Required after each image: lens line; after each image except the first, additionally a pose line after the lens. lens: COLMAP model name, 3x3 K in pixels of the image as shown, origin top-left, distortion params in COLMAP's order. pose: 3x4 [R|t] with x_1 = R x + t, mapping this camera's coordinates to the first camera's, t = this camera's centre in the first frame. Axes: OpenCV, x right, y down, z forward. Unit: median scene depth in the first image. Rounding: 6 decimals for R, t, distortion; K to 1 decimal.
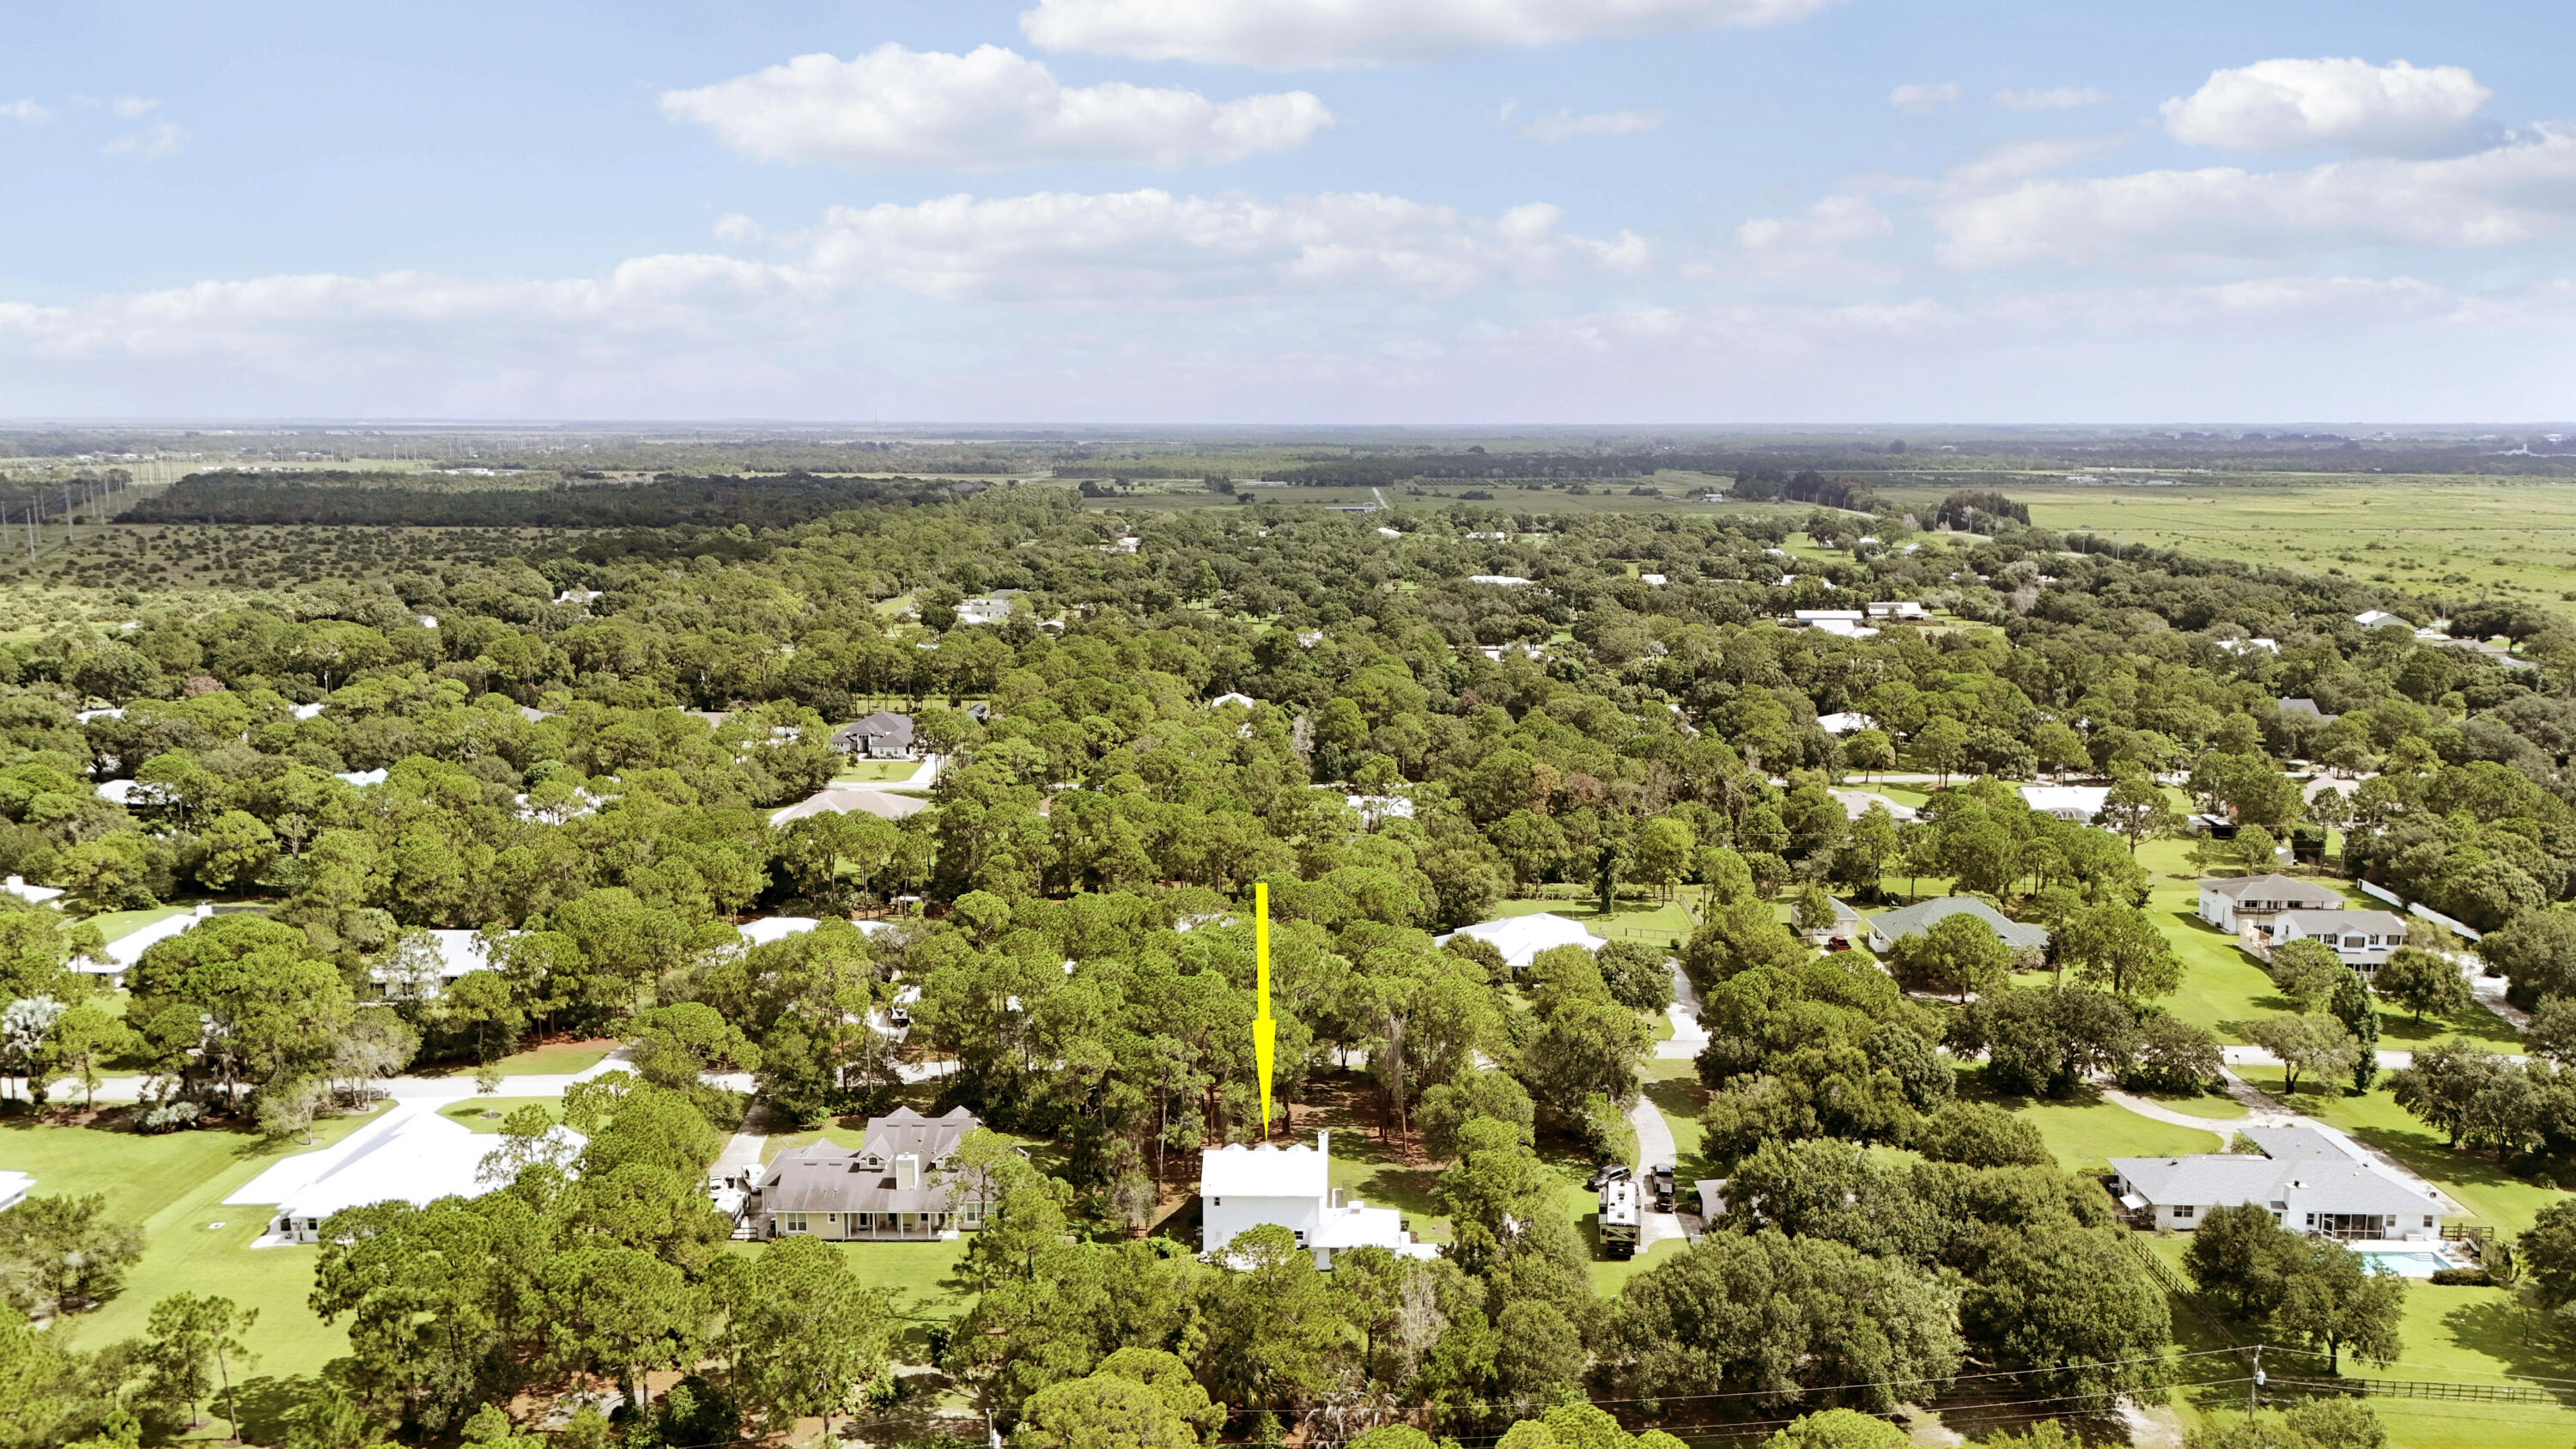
lens RADIAL K [[1875.7, 0, 1289.5], [0, 1875.7, 725.2], [0, 0, 1]] dist [0.041499, -0.019213]
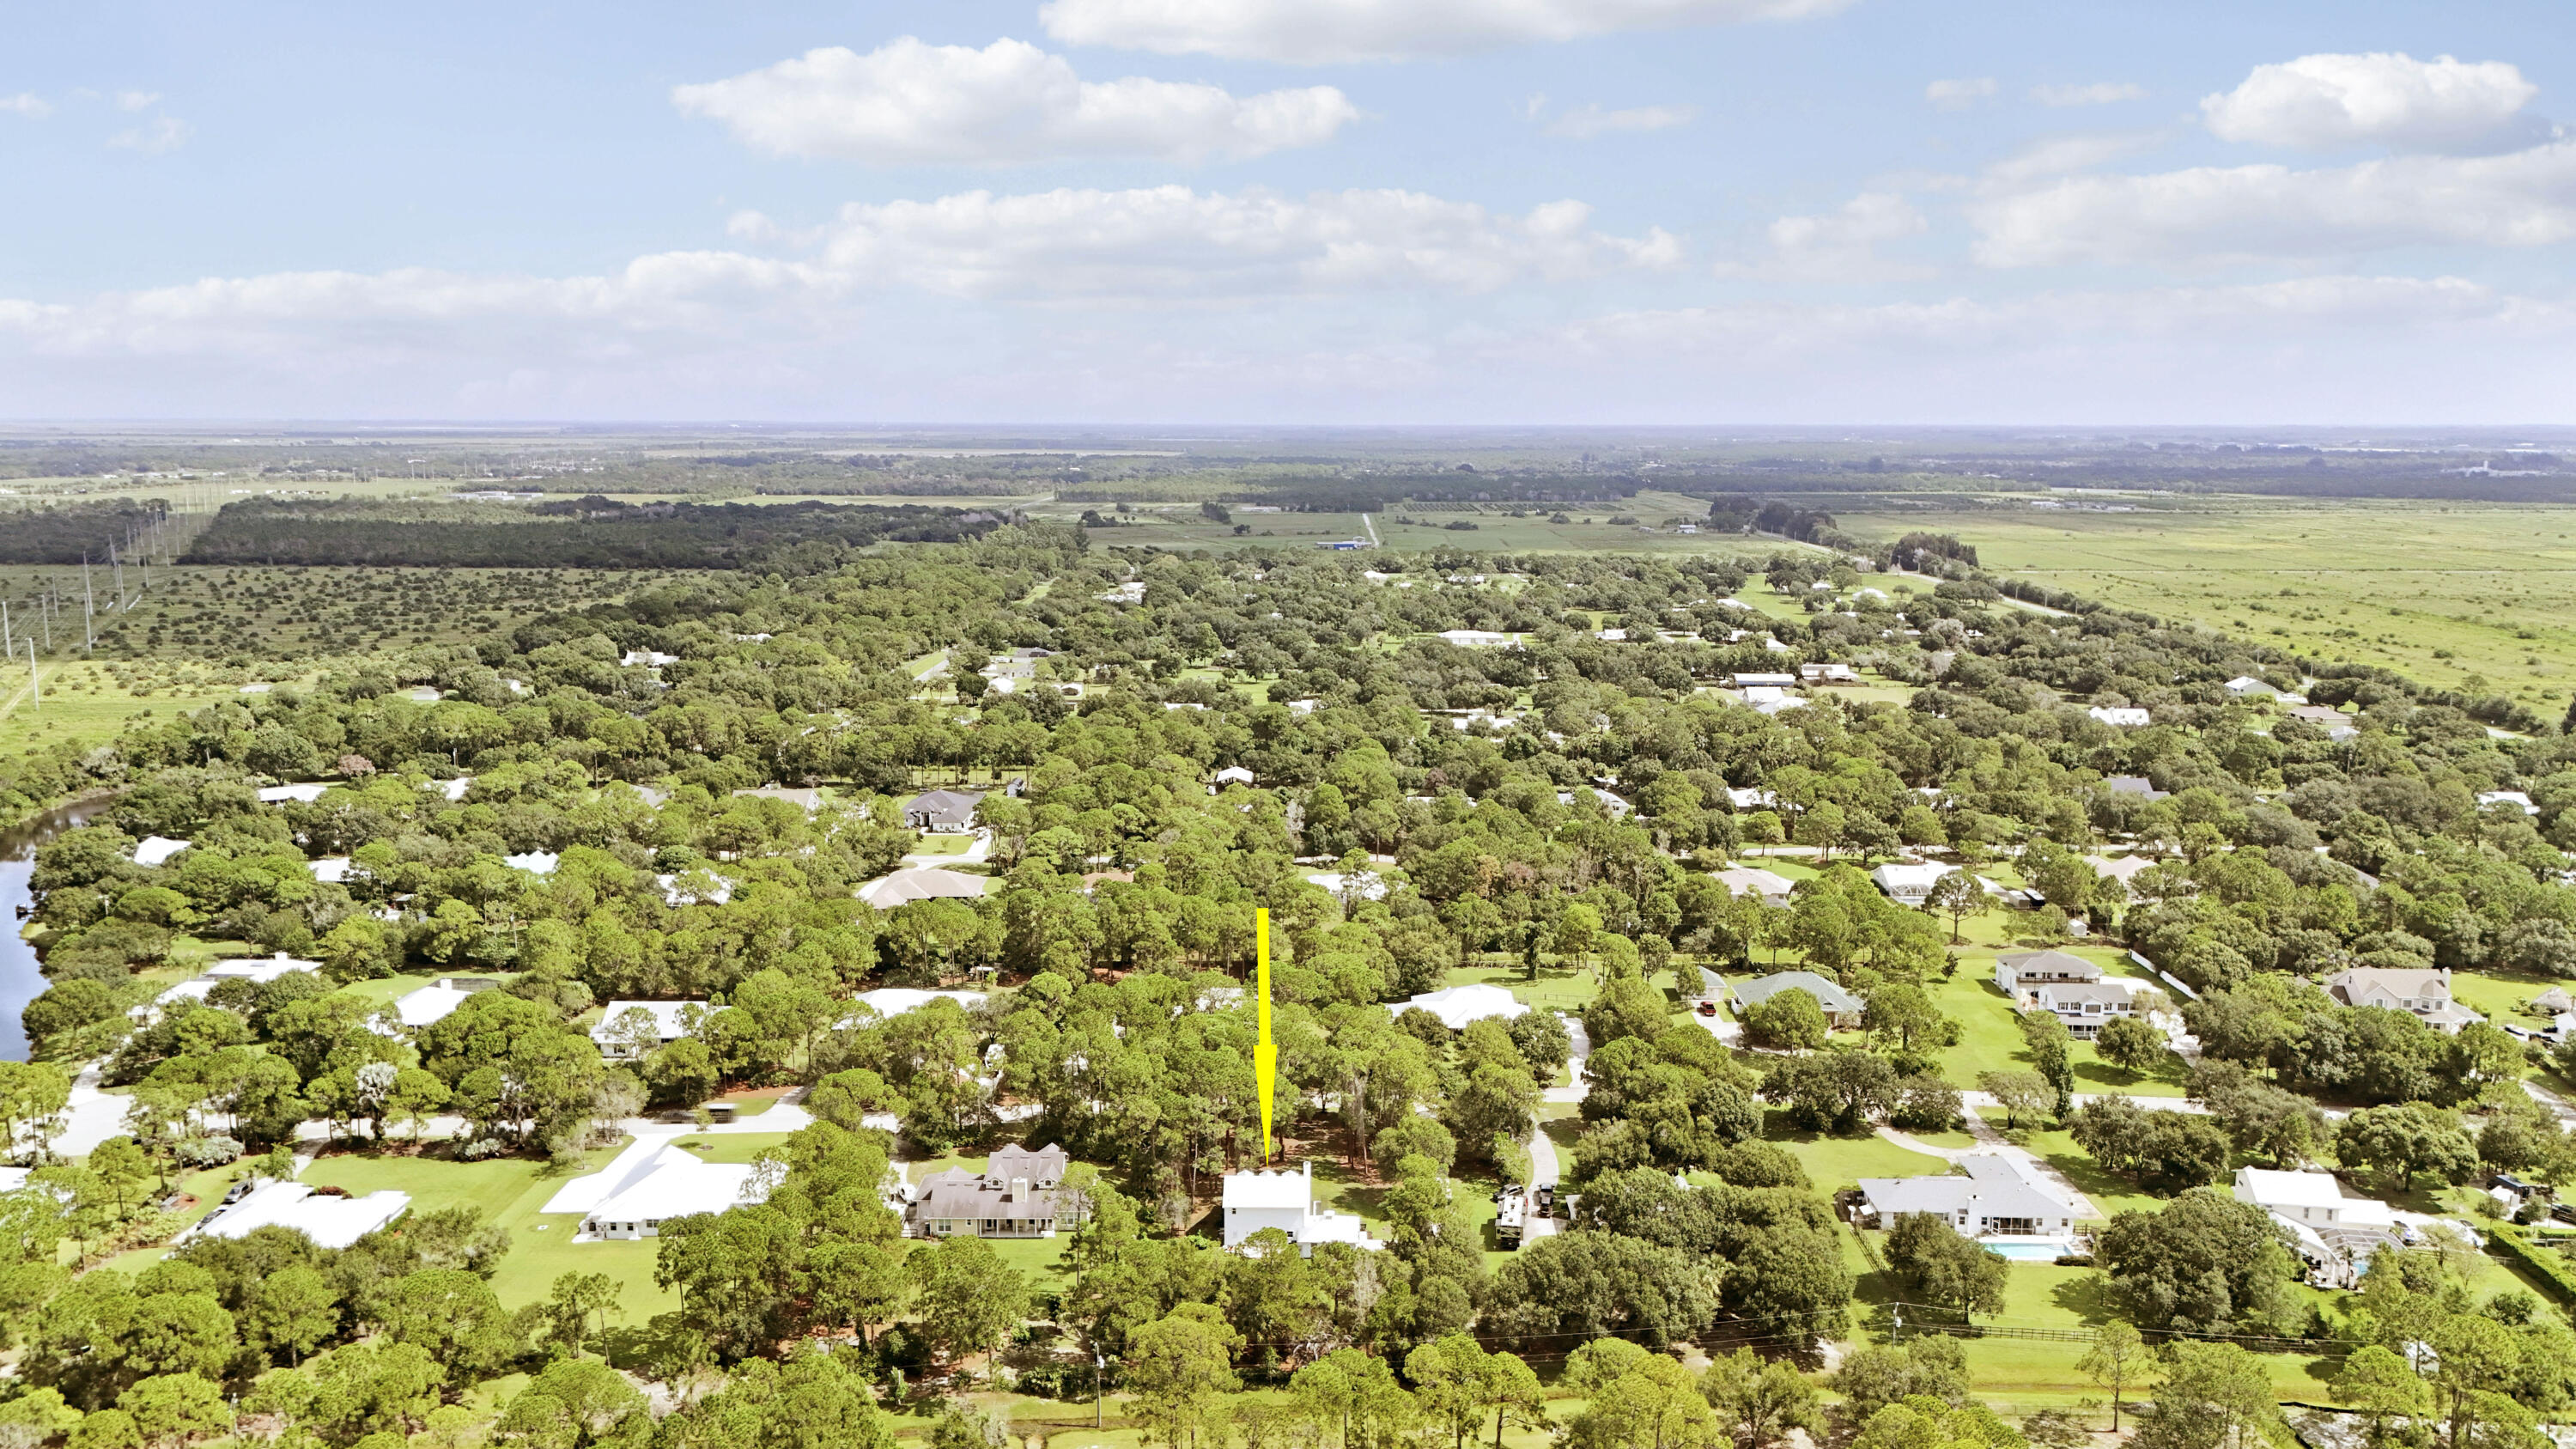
lens RADIAL K [[1875.7, 0, 1288.9], [0, 1875.7, 717.1], [0, 0, 1]] dist [0.041499, -0.019213]
pose [[0.999996, -0.000496, 0.002902, 0.000000], [0.000504, 0.999996, -0.002603, -0.101170], [-0.002901, 0.002605, 0.999992, -0.369412]]
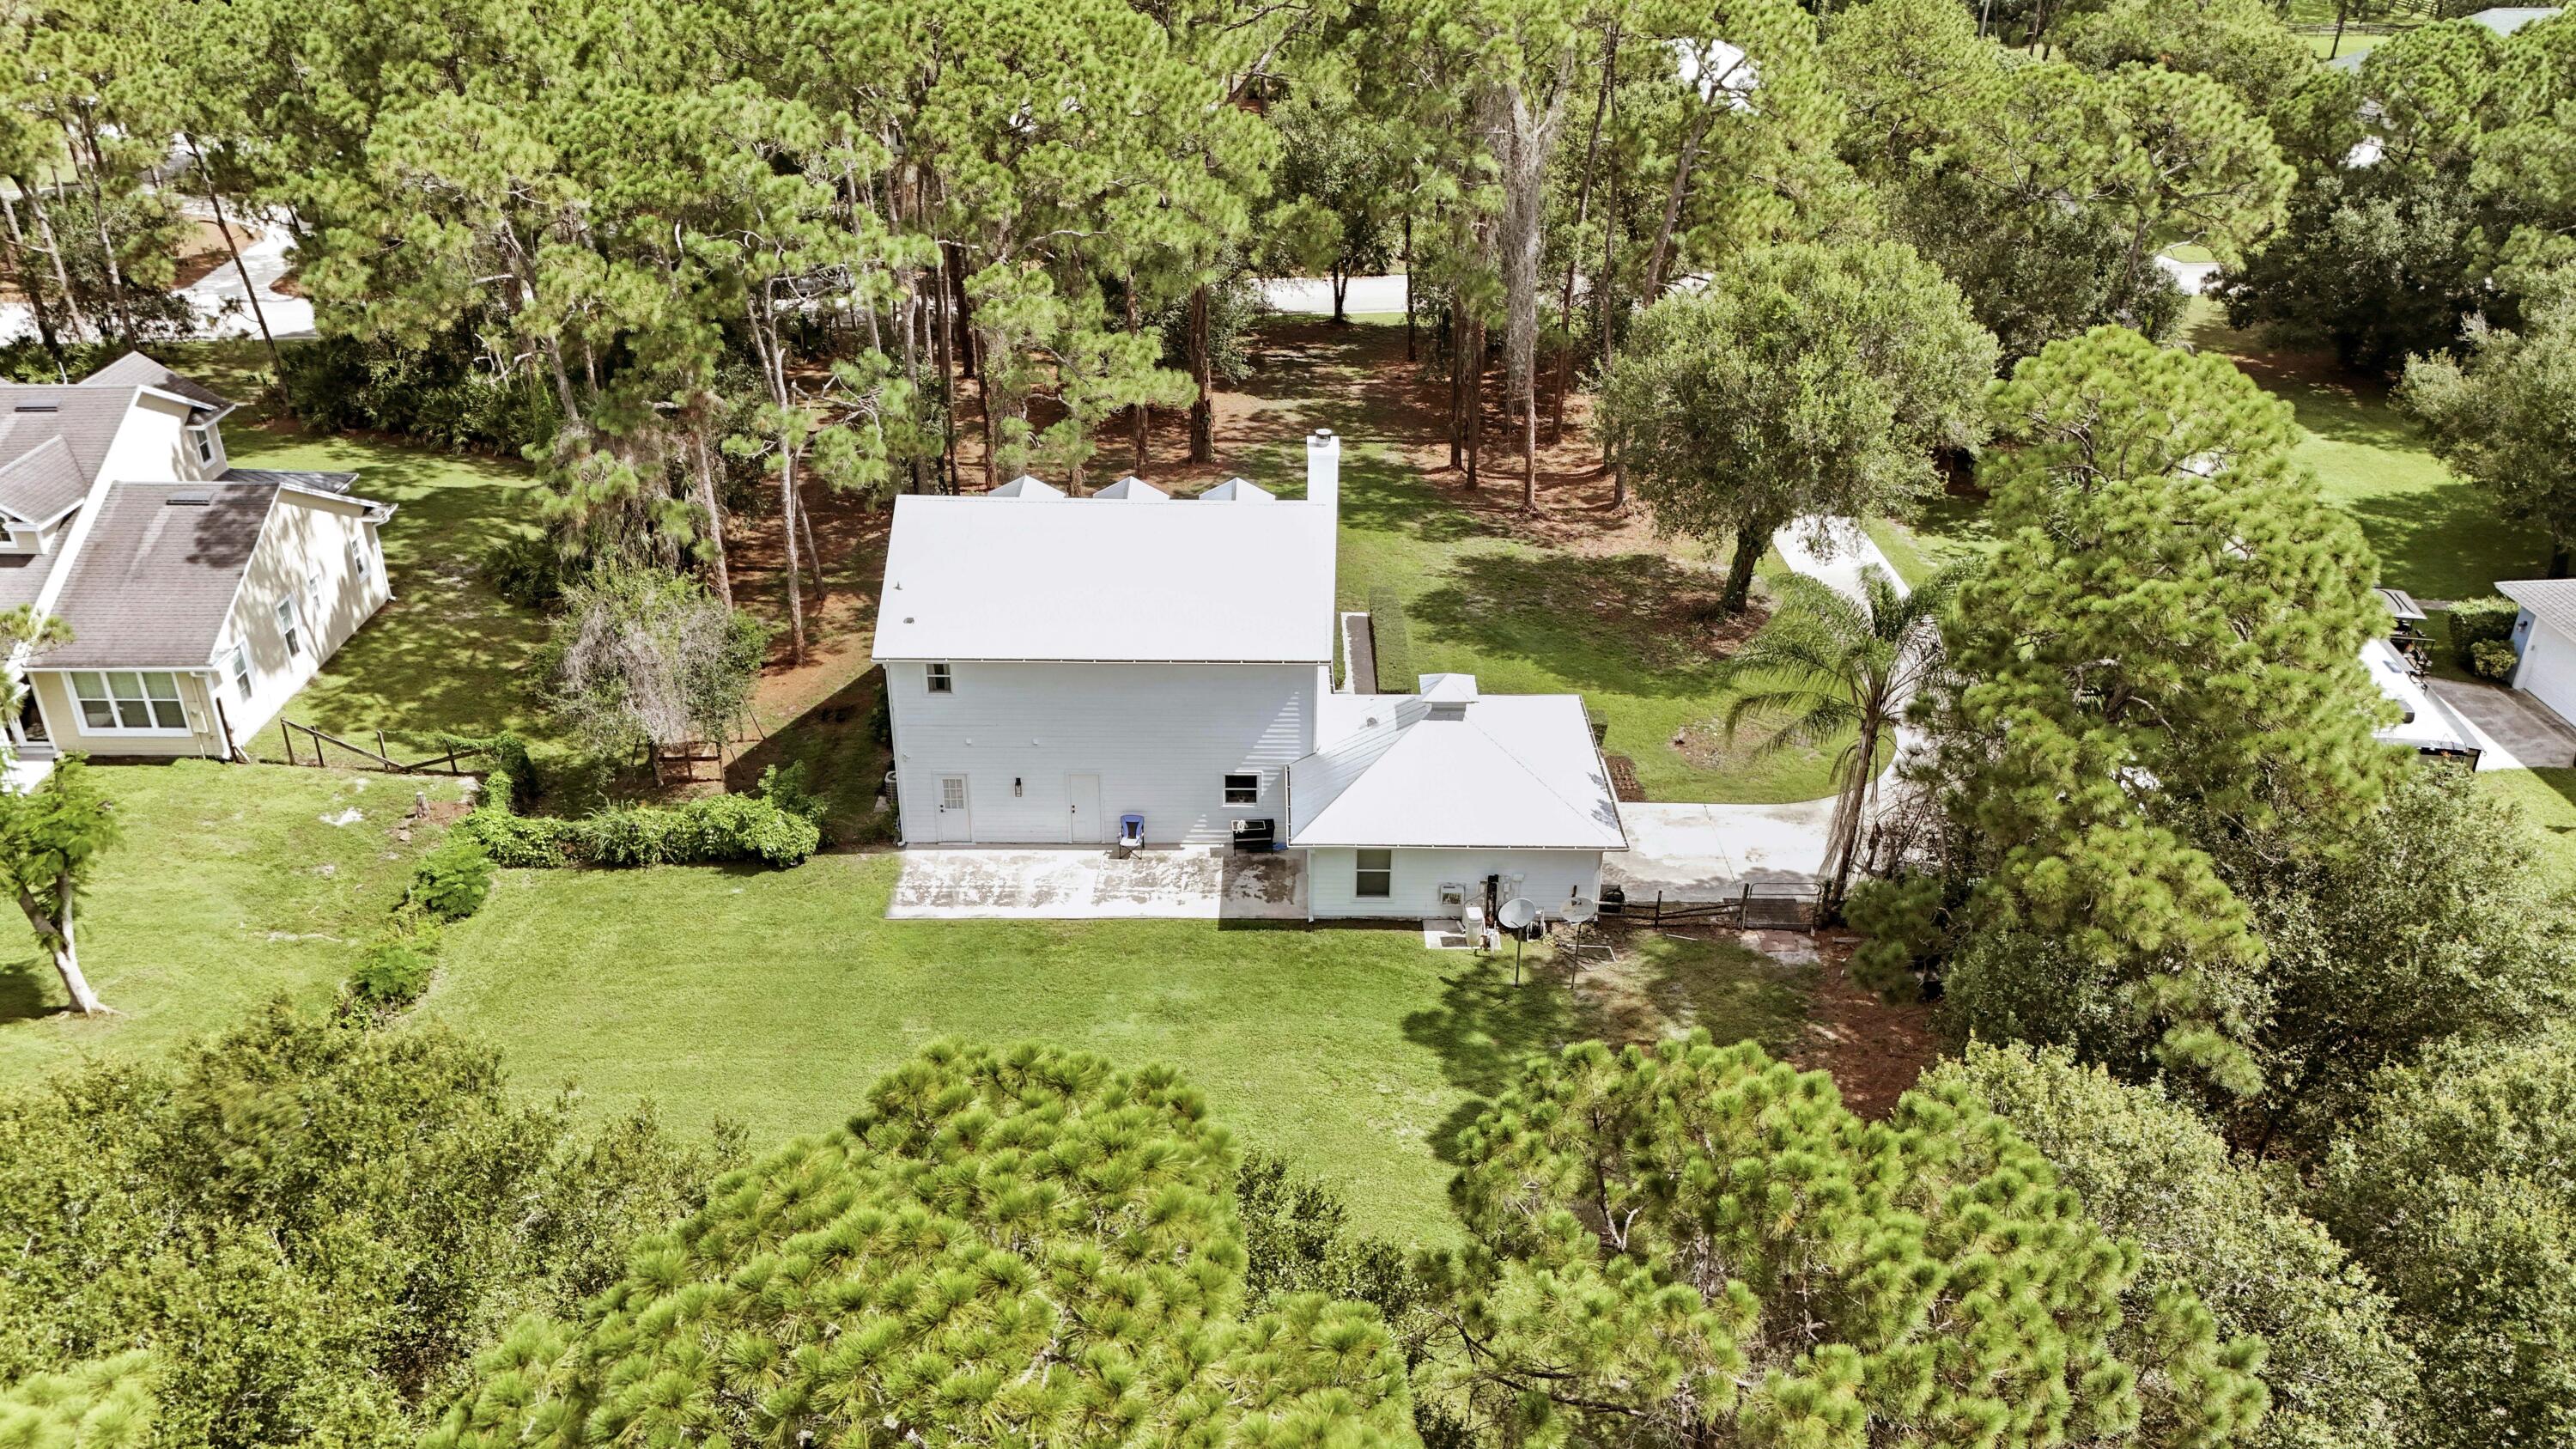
lens RADIAL K [[1875.7, 0, 1290.8], [0, 1875.7, 723.5], [0, 0, 1]] dist [0.041499, -0.019213]
pose [[0.999116, -0.007068, 0.041437, 0.000562], [-0.006660, 0.946694, 0.322064, 0.137547], [-0.041504, -0.322055, 0.945811, 0.592002]]
